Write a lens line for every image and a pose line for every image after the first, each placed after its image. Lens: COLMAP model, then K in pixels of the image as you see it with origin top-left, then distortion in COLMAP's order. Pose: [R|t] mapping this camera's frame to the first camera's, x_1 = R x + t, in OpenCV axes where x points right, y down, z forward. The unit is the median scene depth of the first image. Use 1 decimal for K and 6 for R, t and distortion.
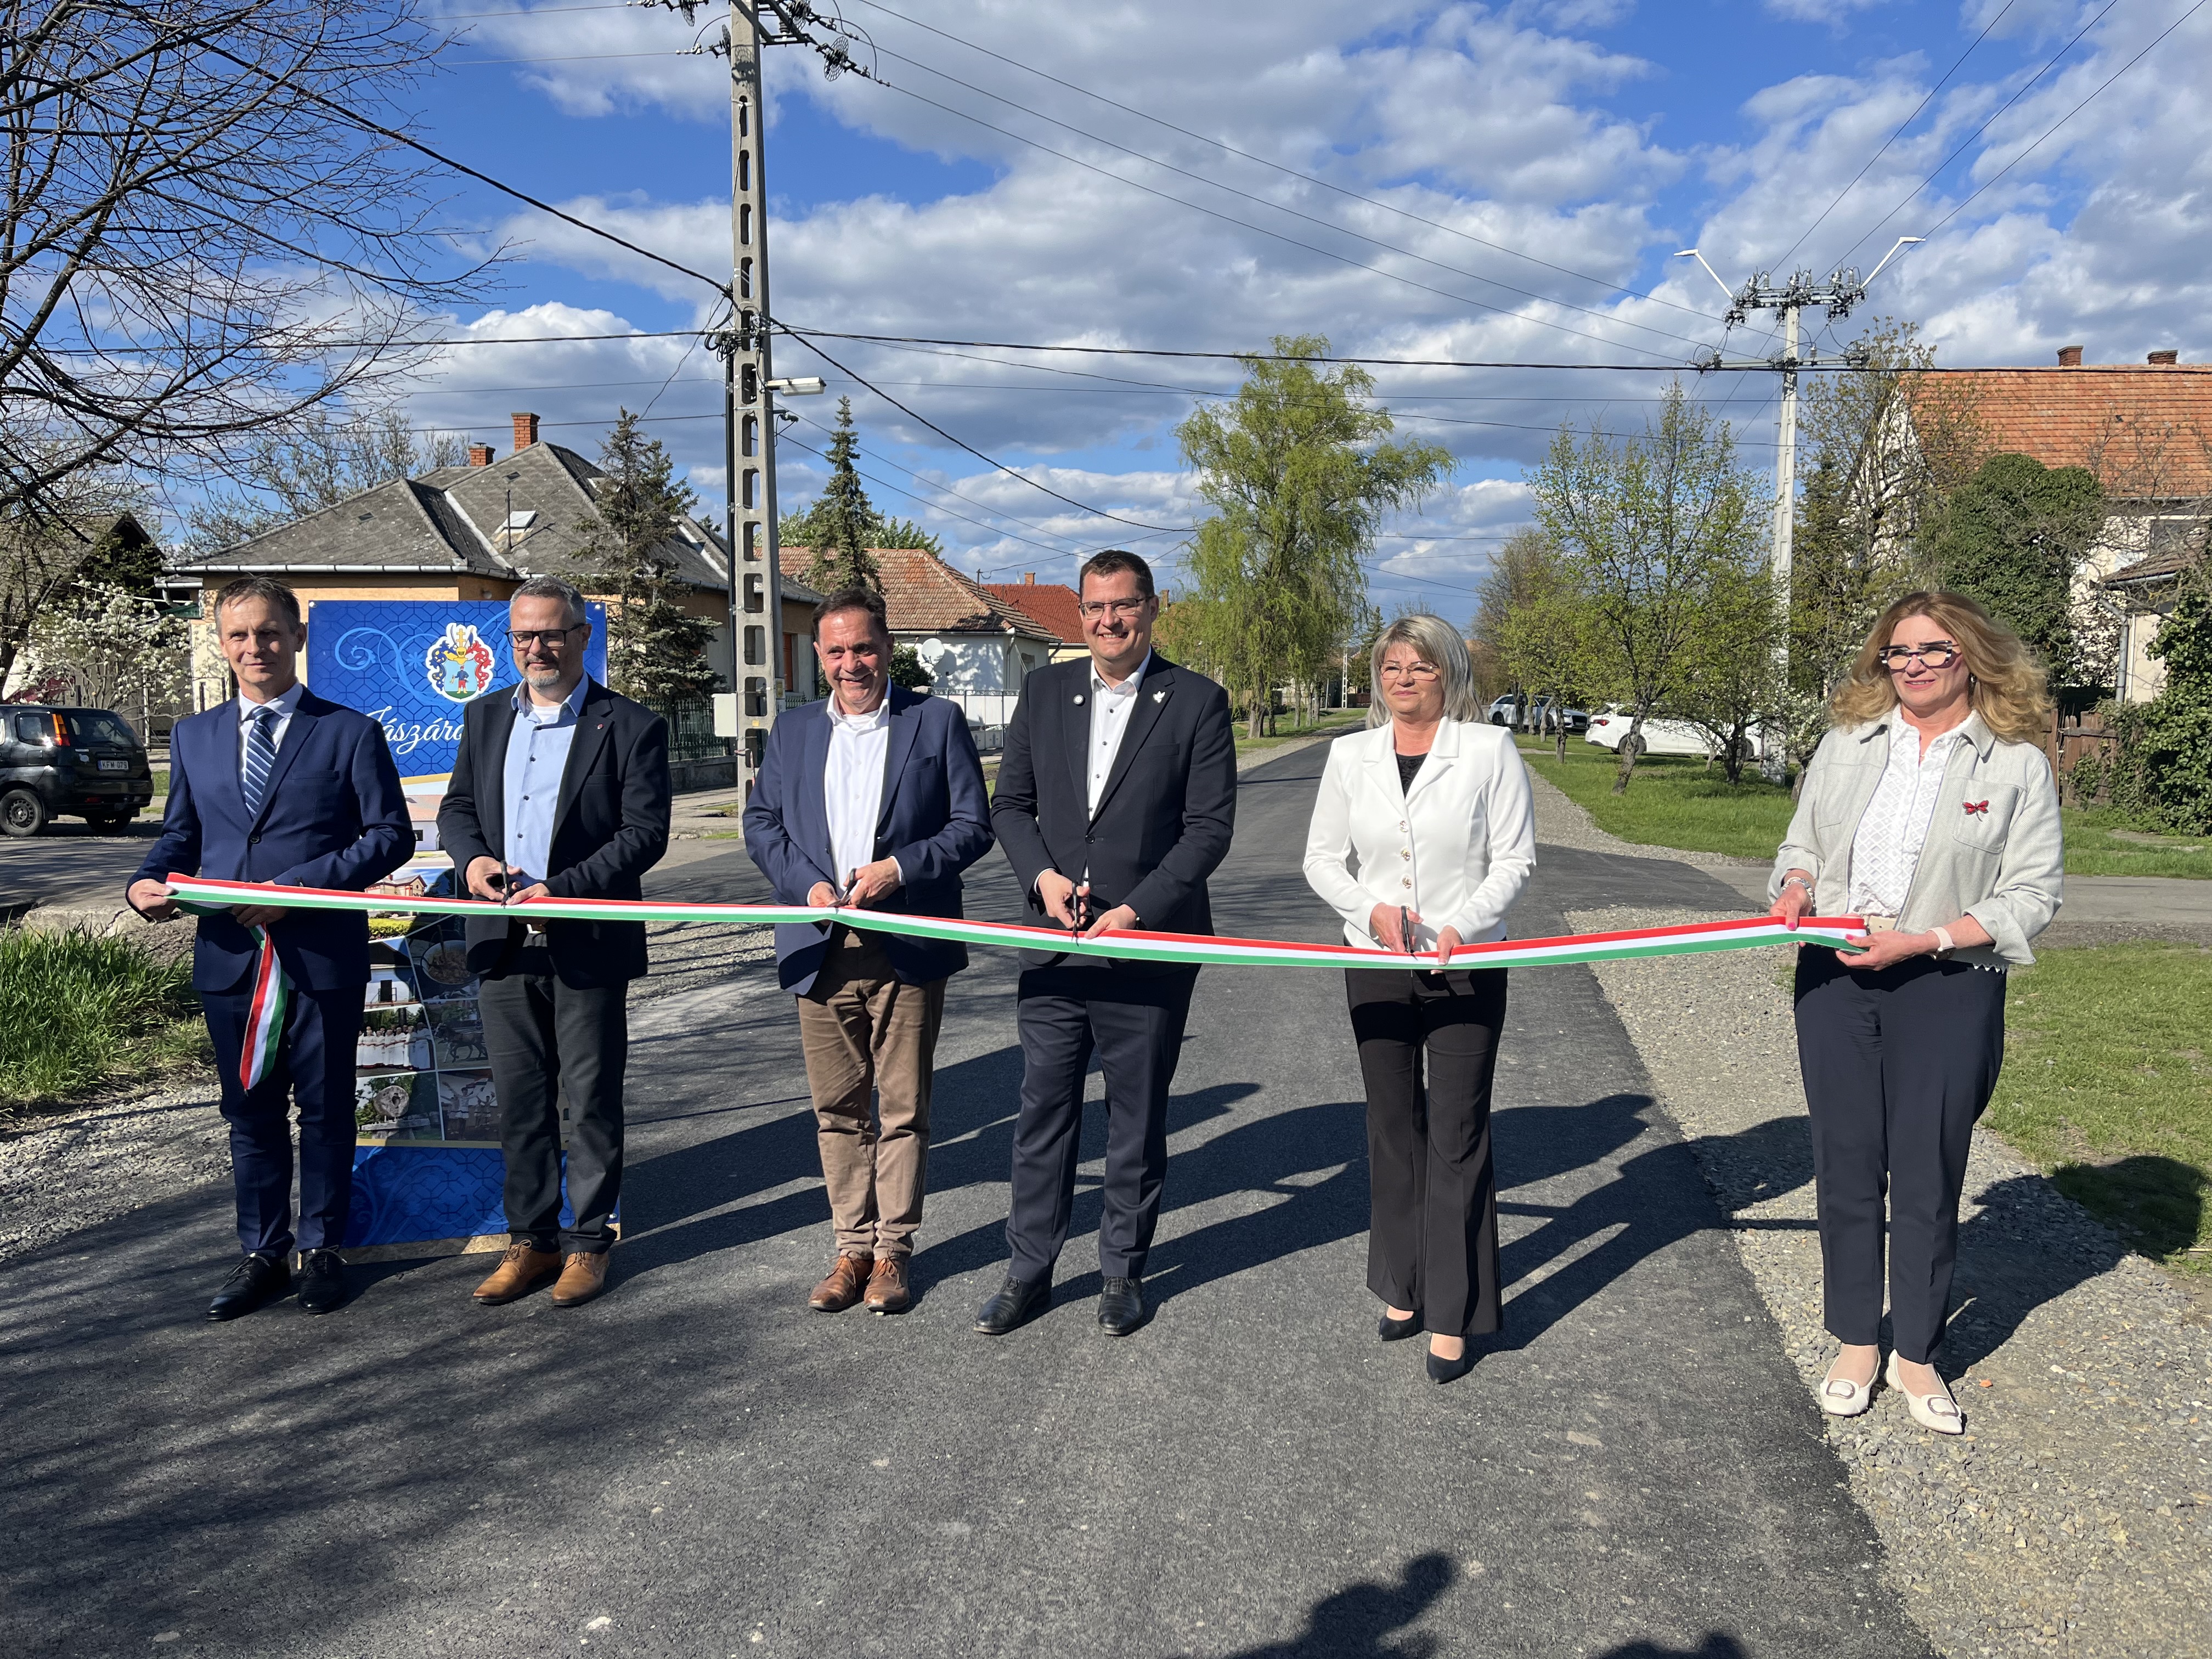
lens RADIAL K [[1741.8, 0, 1099.0], [0, 1741.8, 823.6], [0, 0, 1]] dist [0.096239, -0.106782]
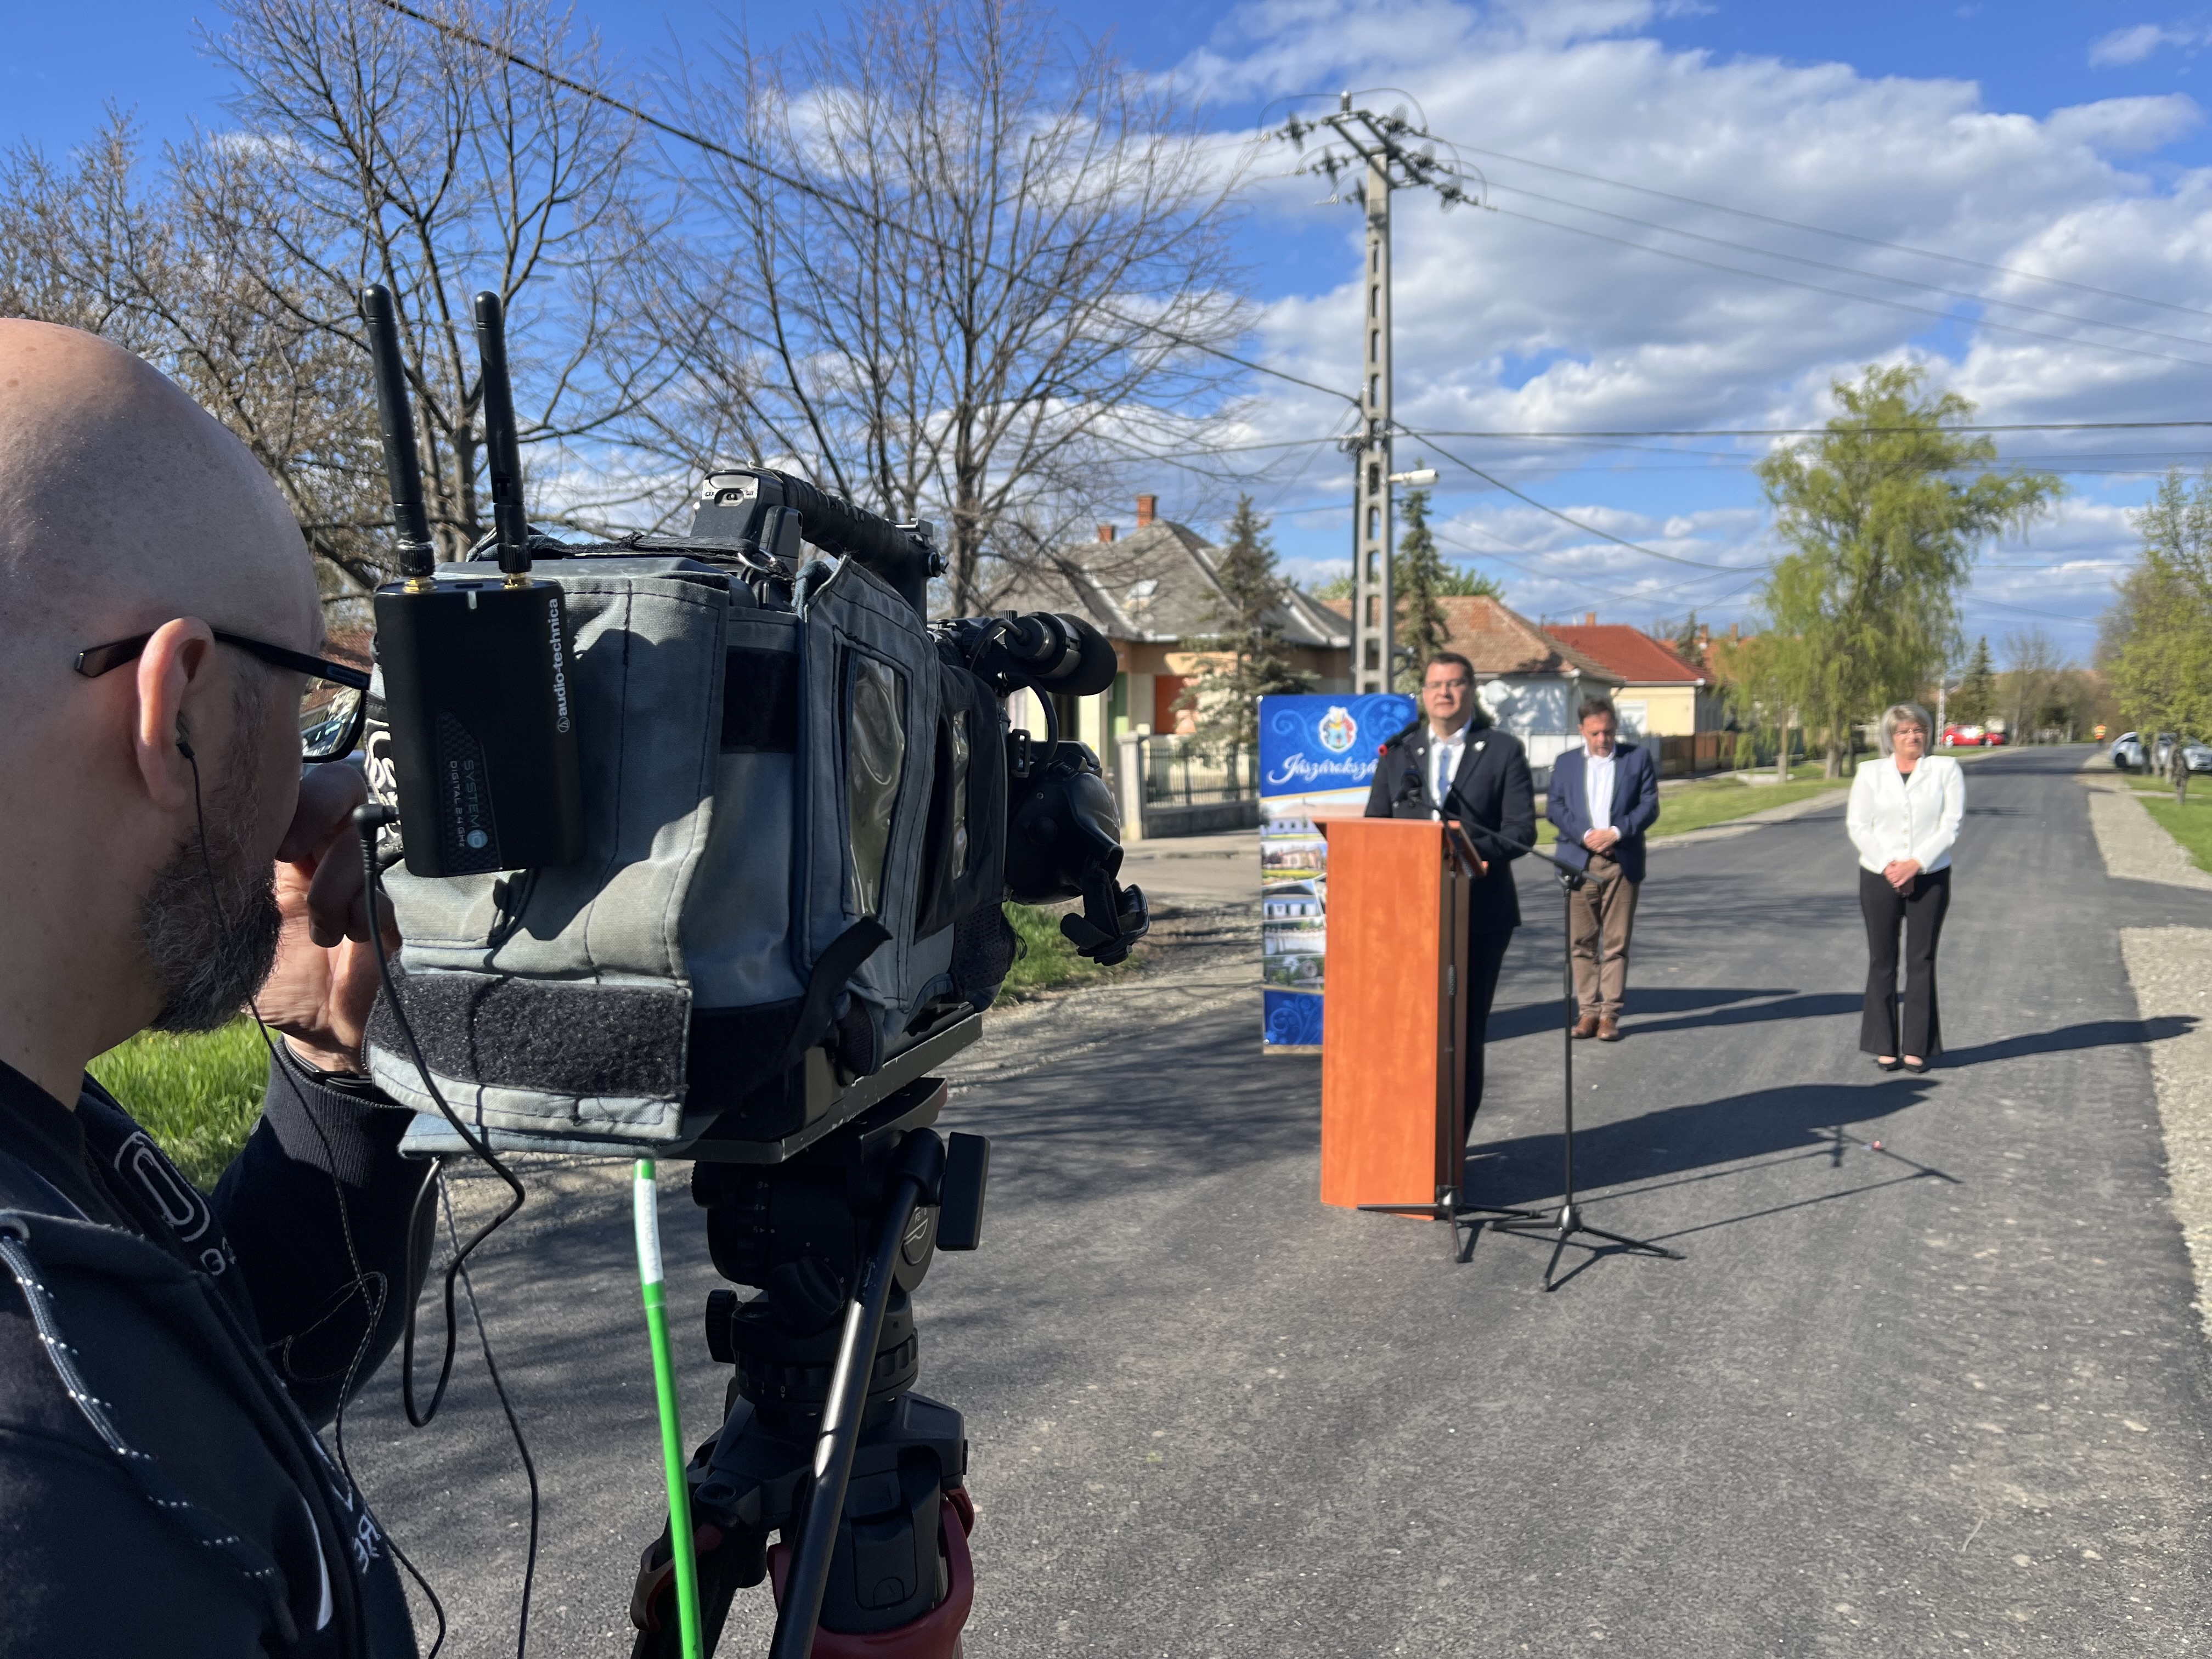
lens RADIAL K [[1726.0, 0, 1105.0], [0, 1726.0, 860.5], [0, 0, 1]] dist [0.045385, -0.000494]
pose [[0.953218, 0.015578, -0.301882, -0.010955], [-0.016196, 0.999869, 0.000456, 0.009479], [0.301849, 0.004455, 0.953345, -0.142207]]
